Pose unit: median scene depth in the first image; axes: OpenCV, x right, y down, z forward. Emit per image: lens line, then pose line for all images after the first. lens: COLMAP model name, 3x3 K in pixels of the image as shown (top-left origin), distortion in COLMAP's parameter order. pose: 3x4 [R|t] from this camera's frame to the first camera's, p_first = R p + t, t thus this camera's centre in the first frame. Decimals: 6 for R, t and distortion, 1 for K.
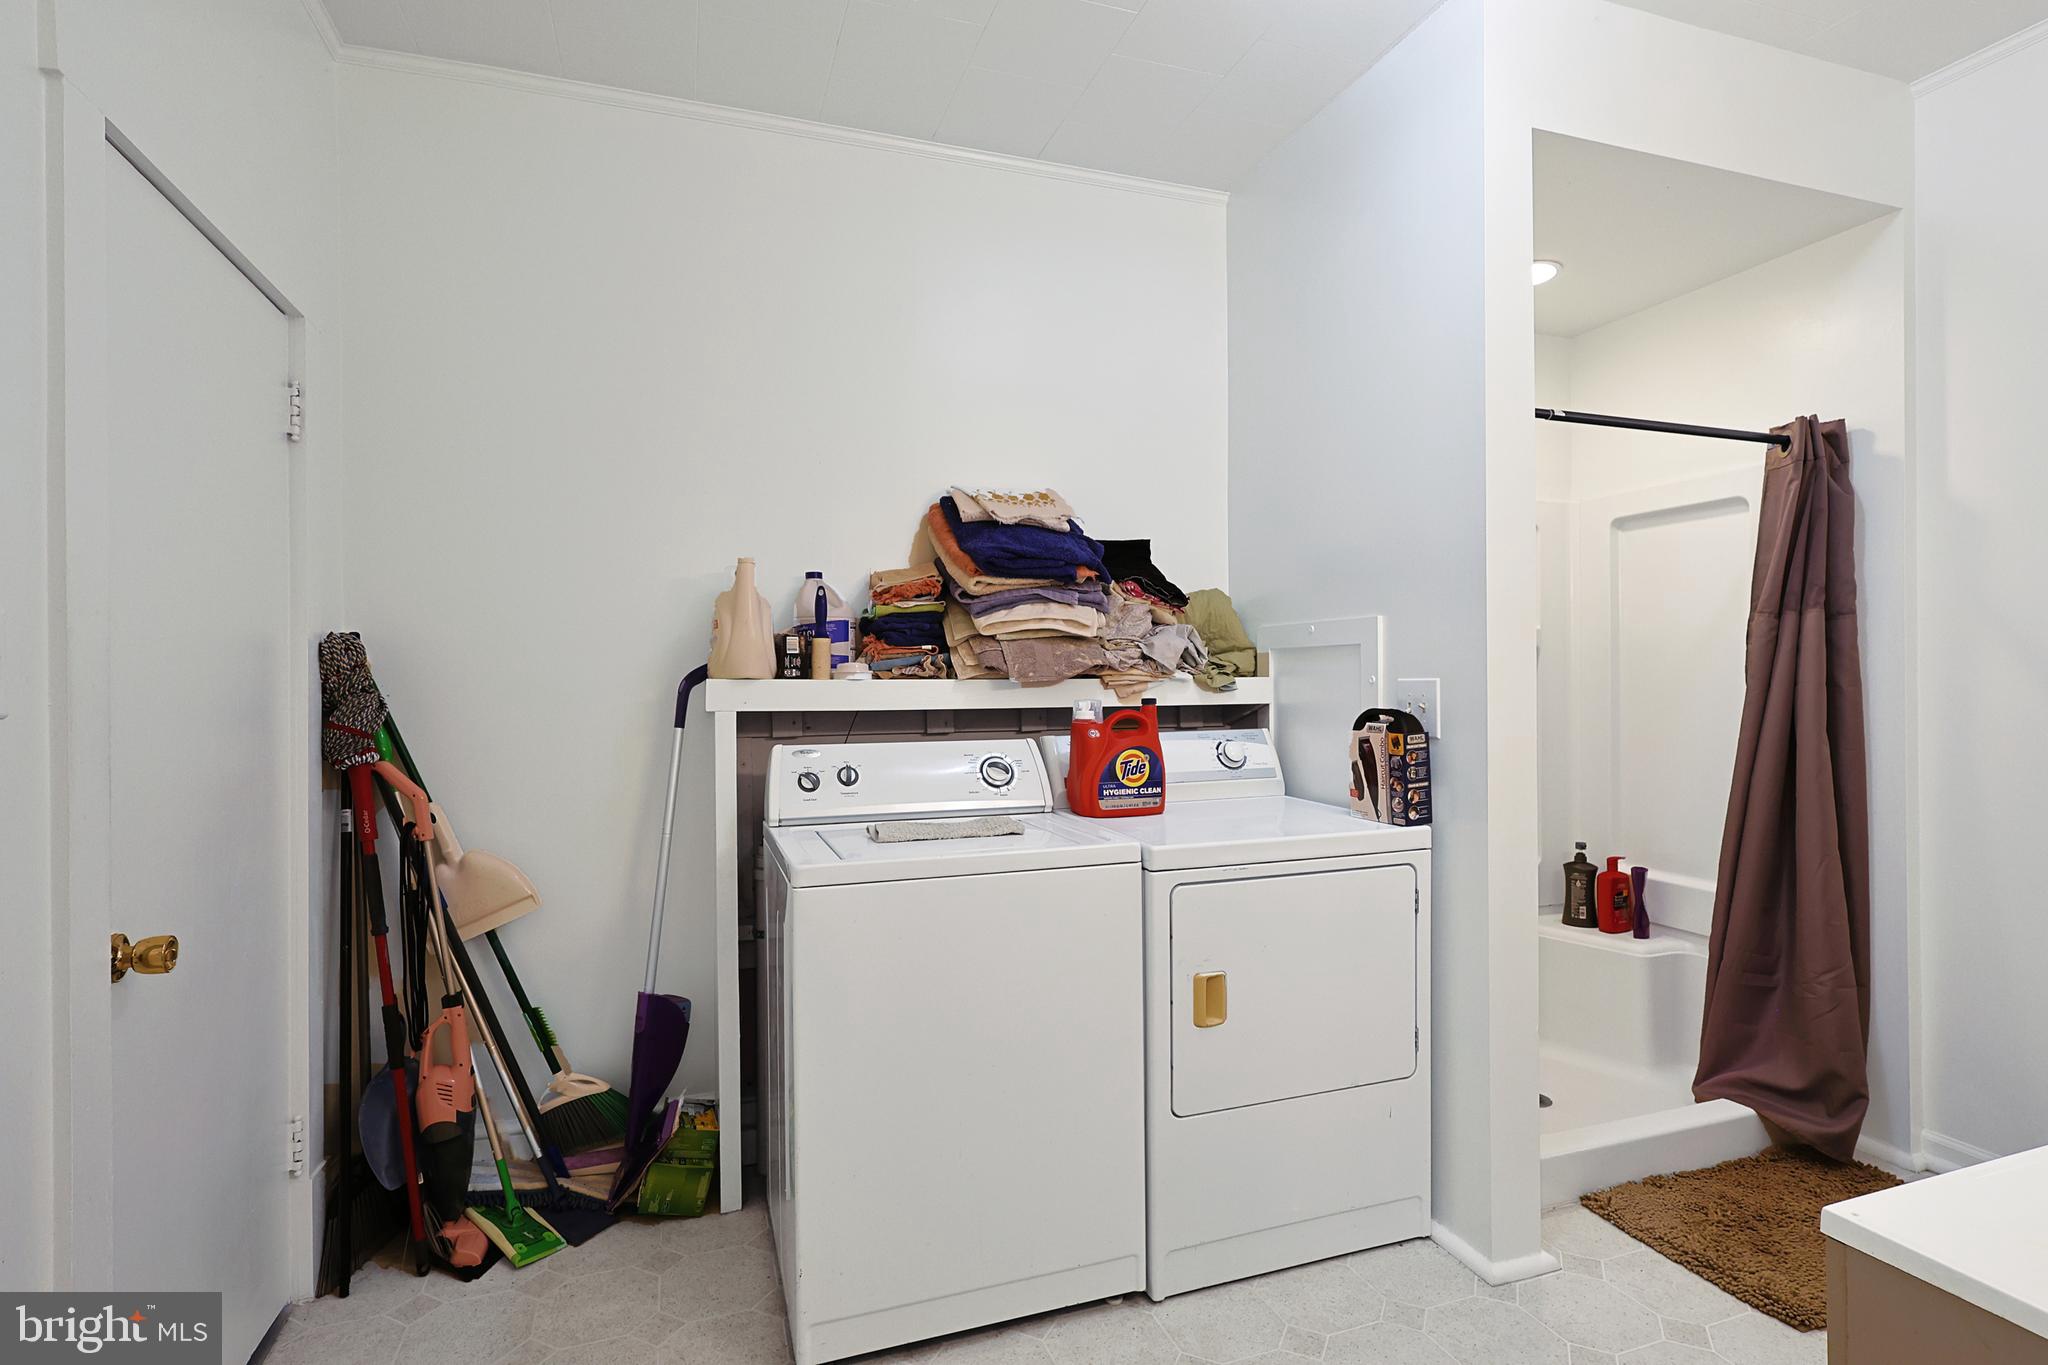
lens RADIAL K [[997.1, 0, 1028.9], [0, 997.1, 682.7], [0, 0, 1]] dist [-0.001216, 0.000107]
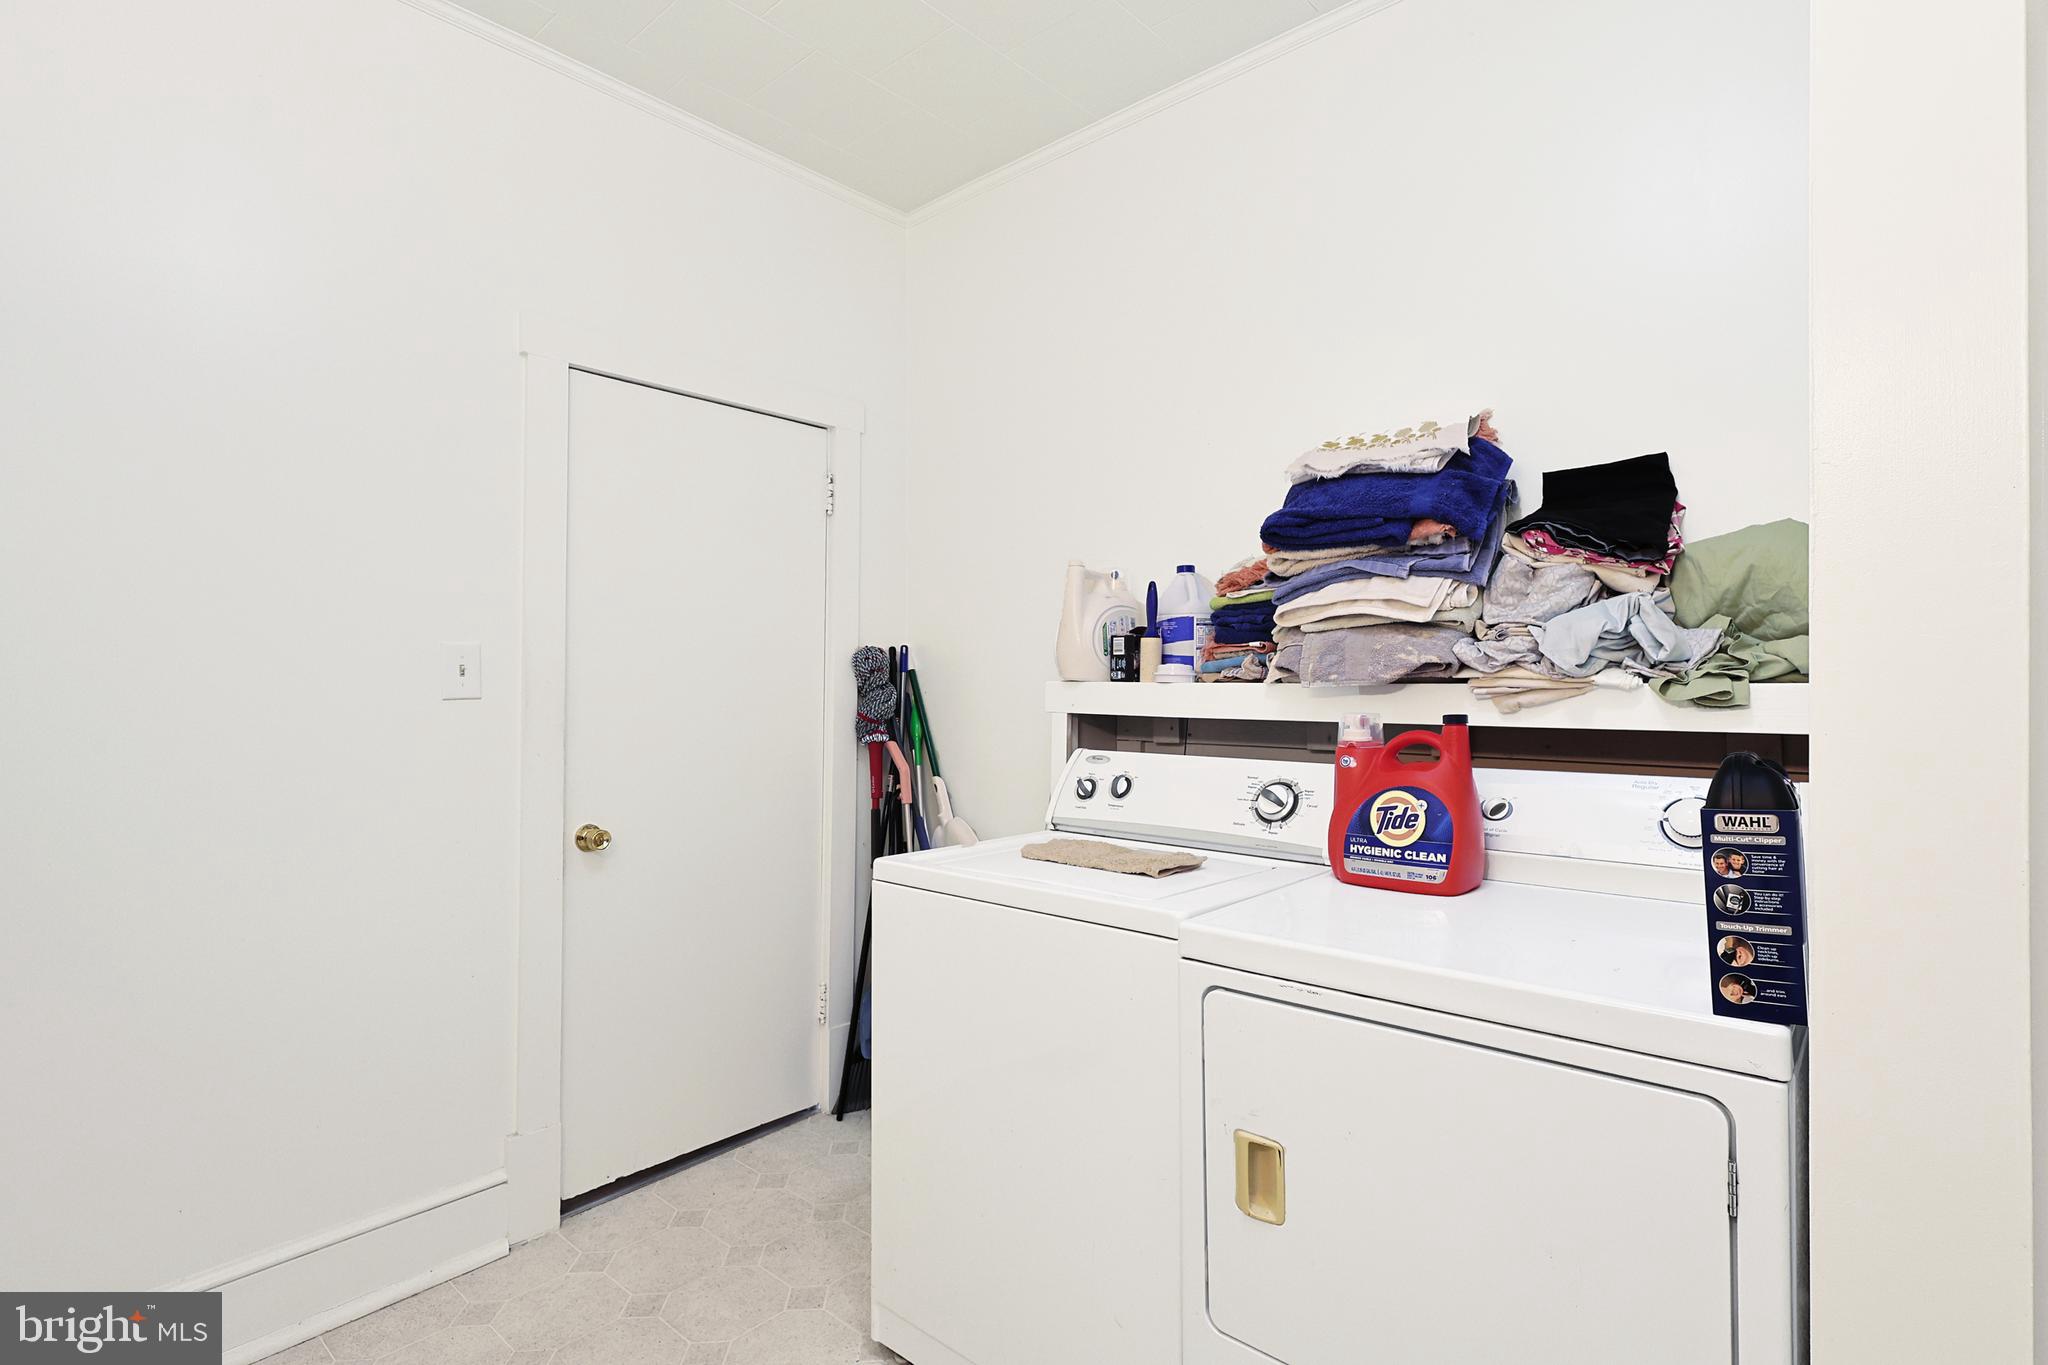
lens RADIAL K [[997.1, 0, 1028.9], [0, 997.1, 682.7], [0, 0, 1]] dist [-0.001216, 0.000107]
pose [[0.492918, 0.005493, -0.870058, 0.541058], [-0.007492, 0.999970, 0.002069, -0.004020], [0.870043, 0.005499, 0.492944, 0.442975]]
